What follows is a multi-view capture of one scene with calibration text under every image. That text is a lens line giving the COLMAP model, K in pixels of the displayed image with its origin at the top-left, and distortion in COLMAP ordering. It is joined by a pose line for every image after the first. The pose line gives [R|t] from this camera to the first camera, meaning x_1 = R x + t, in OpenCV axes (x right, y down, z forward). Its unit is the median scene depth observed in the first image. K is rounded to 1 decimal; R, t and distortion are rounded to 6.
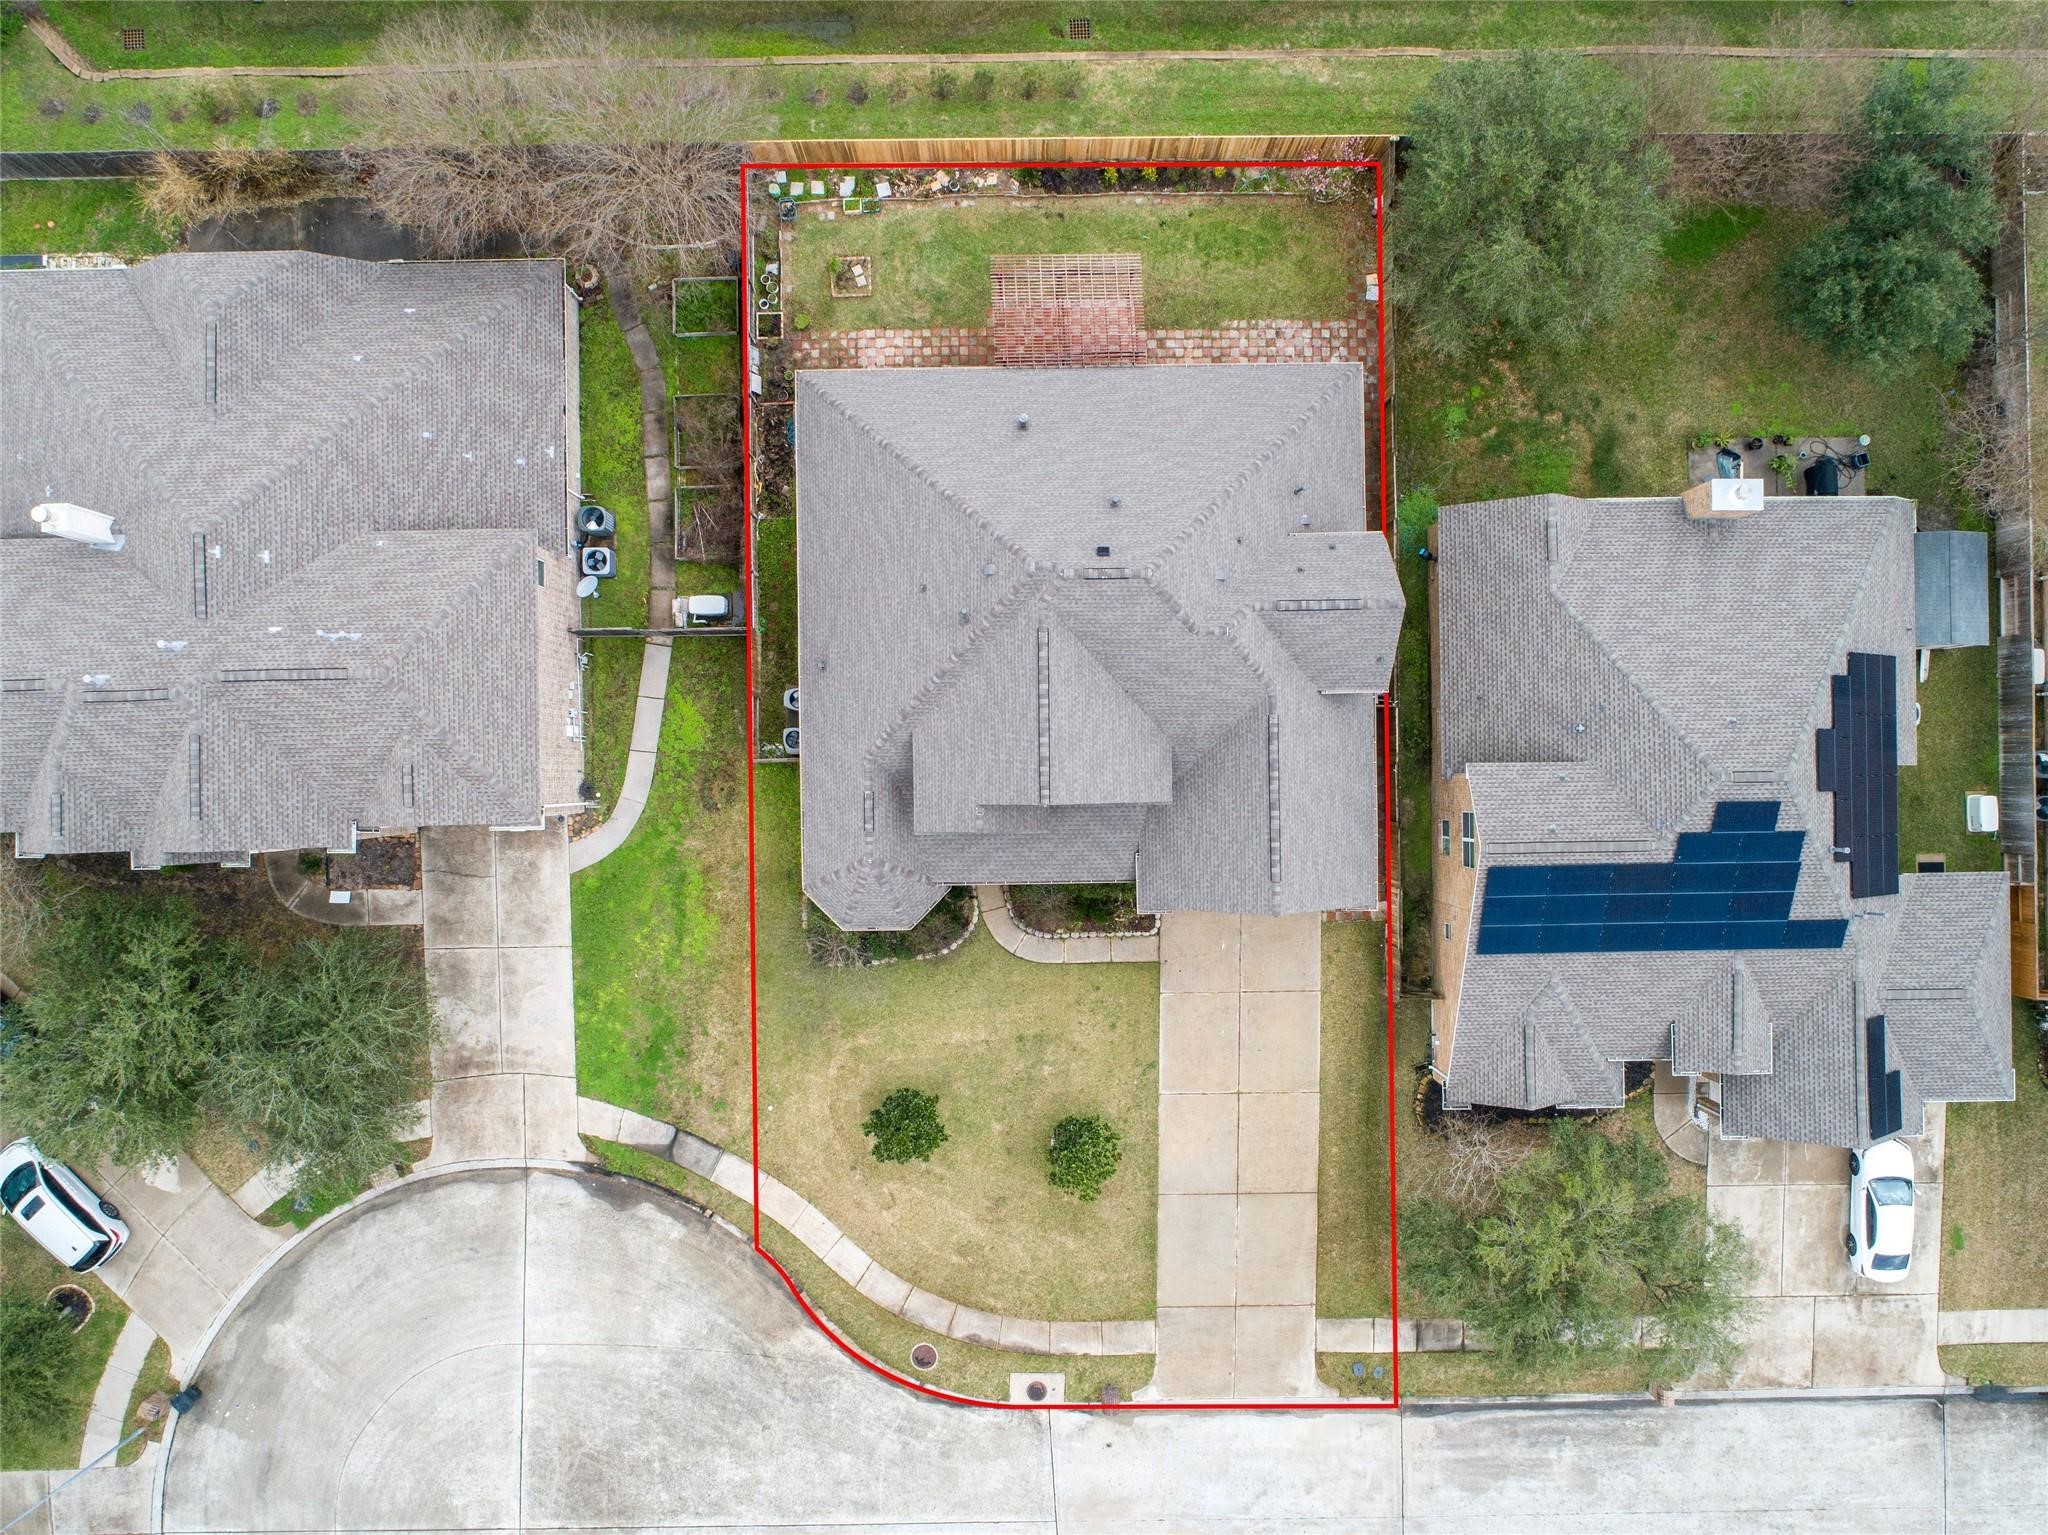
lens RADIAL K [[1529.4, 0, 1026.0], [0, 1529.4, 765.2], [0, 0, 1]] dist [-0.014303, -0.002386]
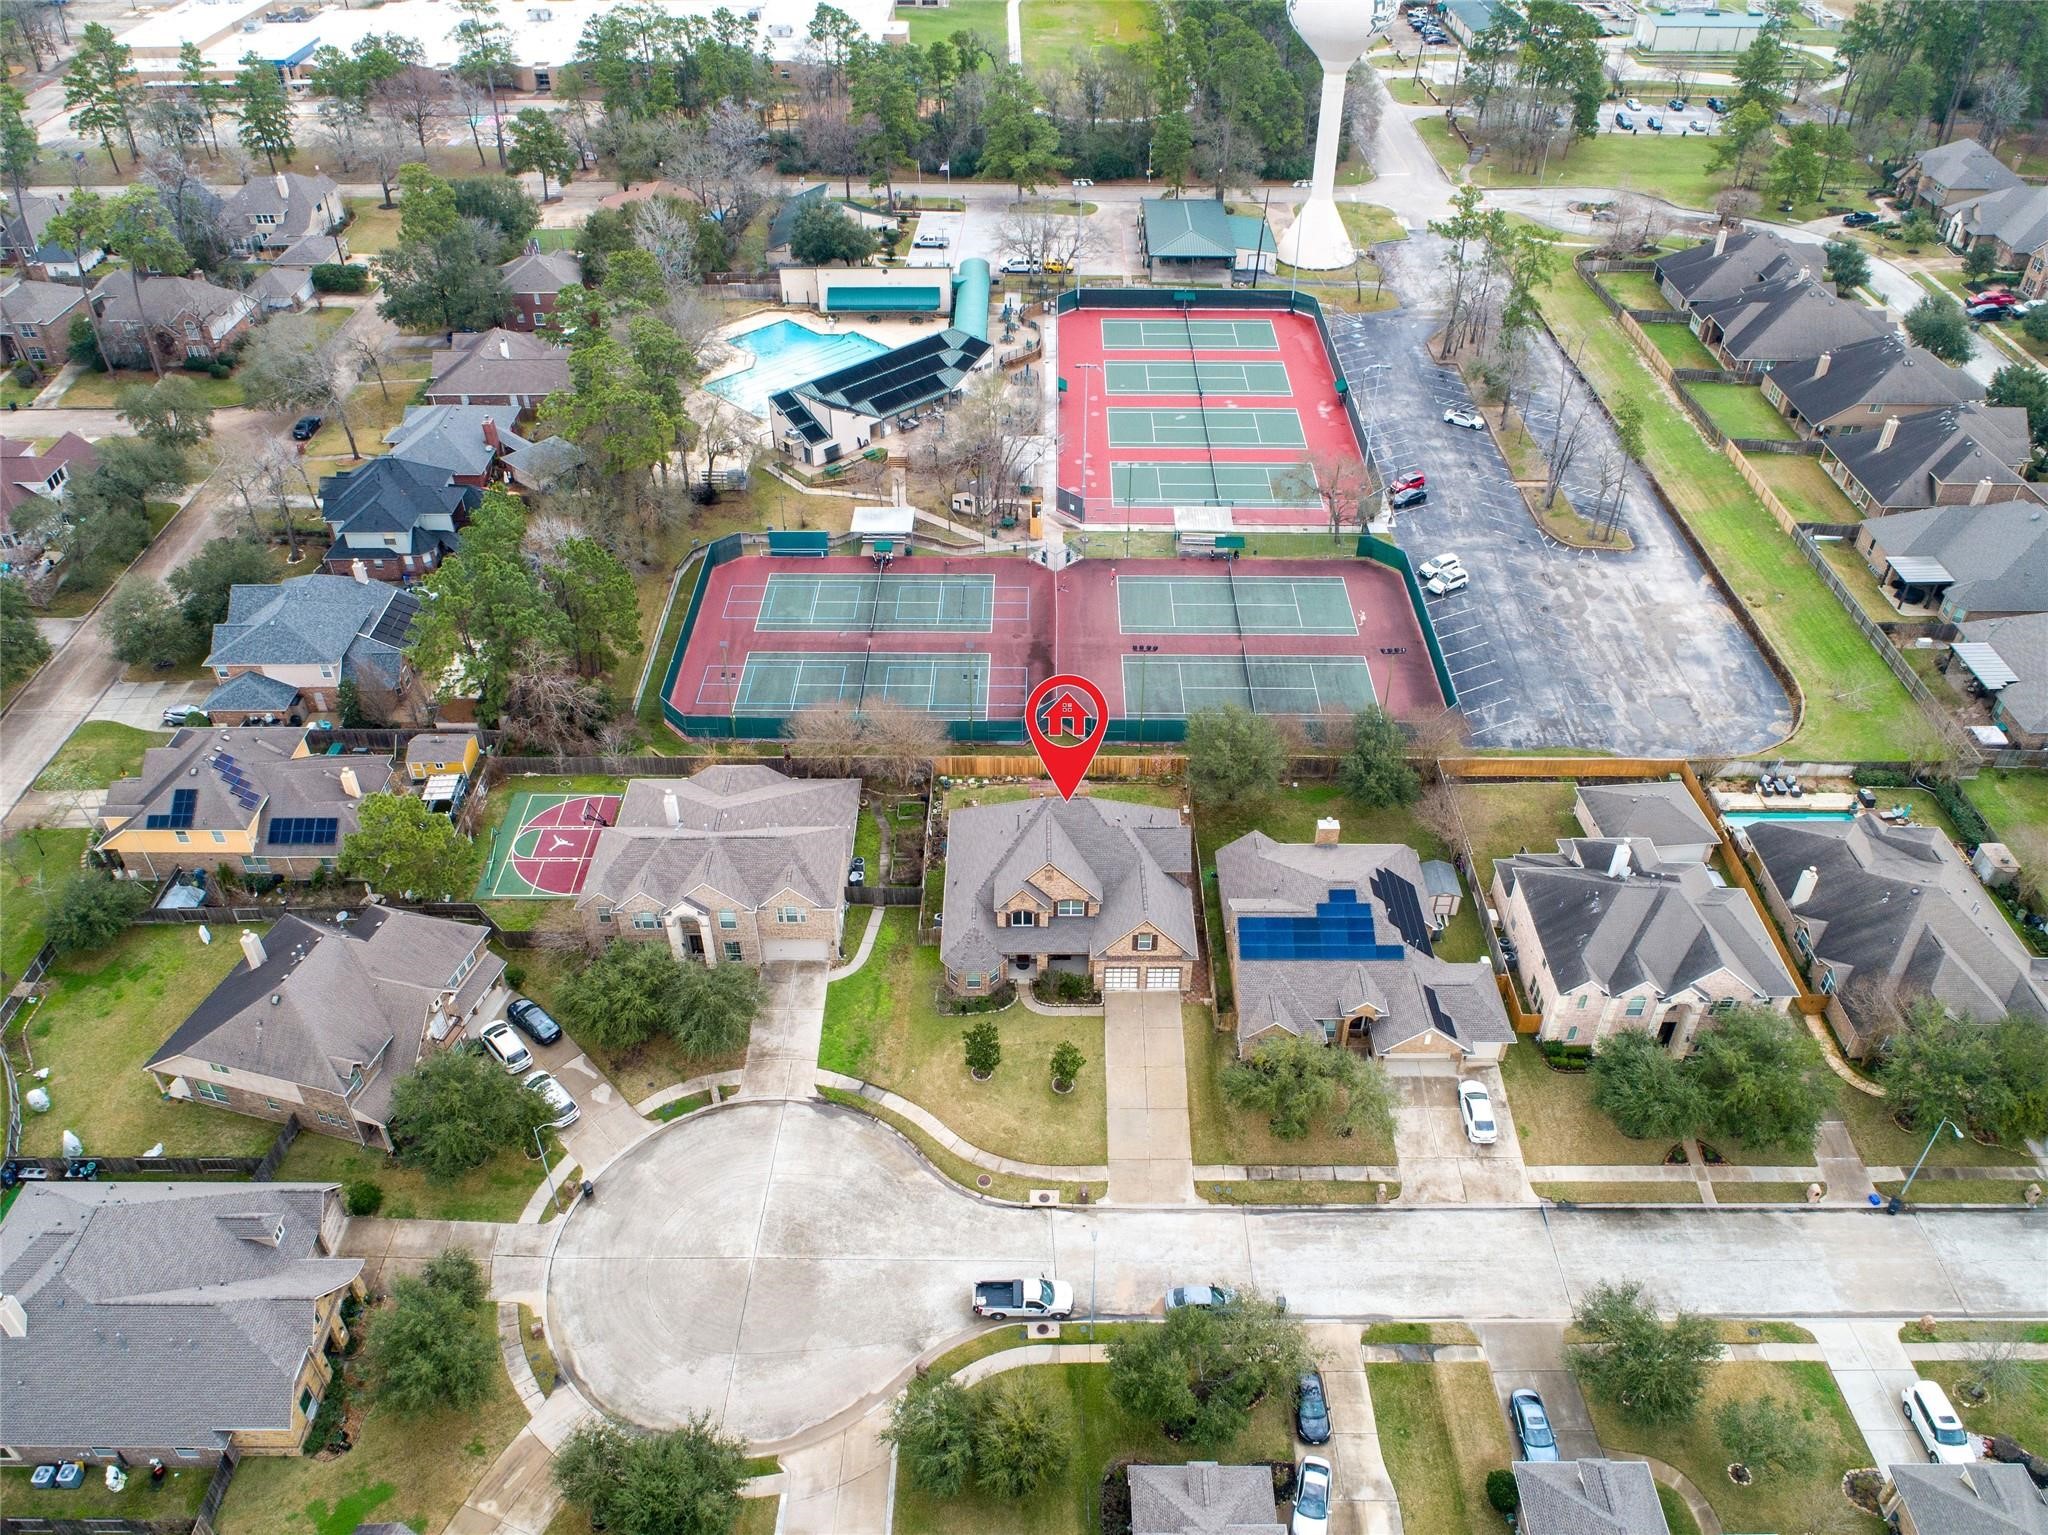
lens RADIAL K [[1529.4, 0, 1031.0], [0, 1529.4, 772.6], [0, 0, 1]] dist [-0.014303, -0.002386]
pose [[0.999886, 0.005323, -0.014117, 0.014499], [-0.014337, 0.626619, -0.779194, 1.535704], [0.004699, 0.779307, 0.626624, -0.563842]]
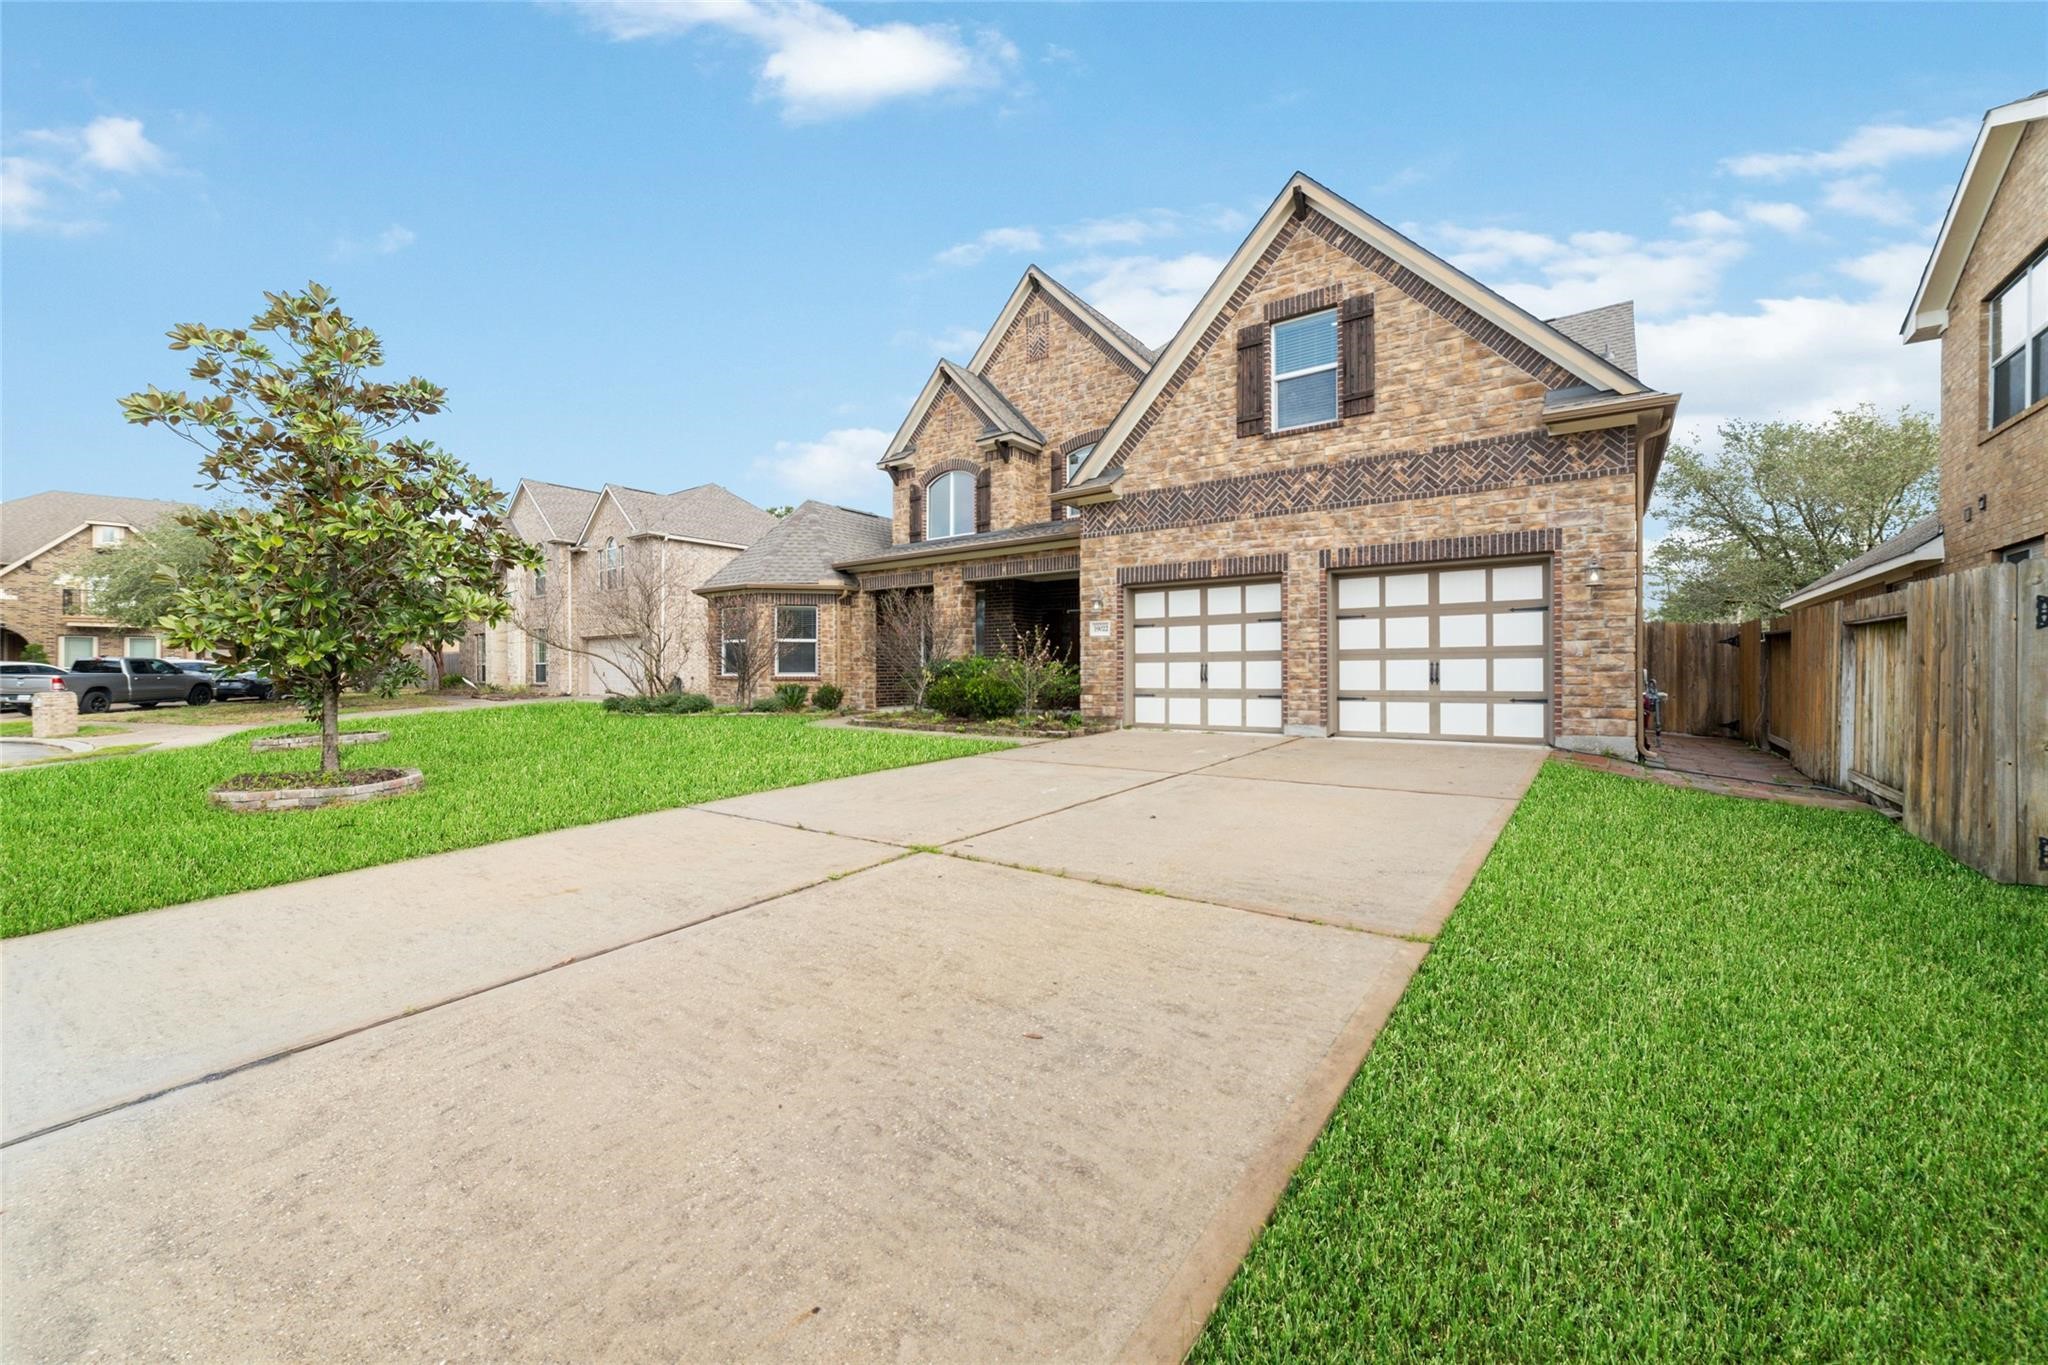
lens RADIAL K [[776.6, 0, 1028.4], [0, 776.6, 675.4], [0, 0, 1]] dist [-0.005897, 0.001439]
pose [[0.793068, -0.006165, -0.609102, 0.203362], [-0.609074, 0.005859, -0.793091, 0.278431], [0.008458, 0.999964, 0.000891, 0.973875]]
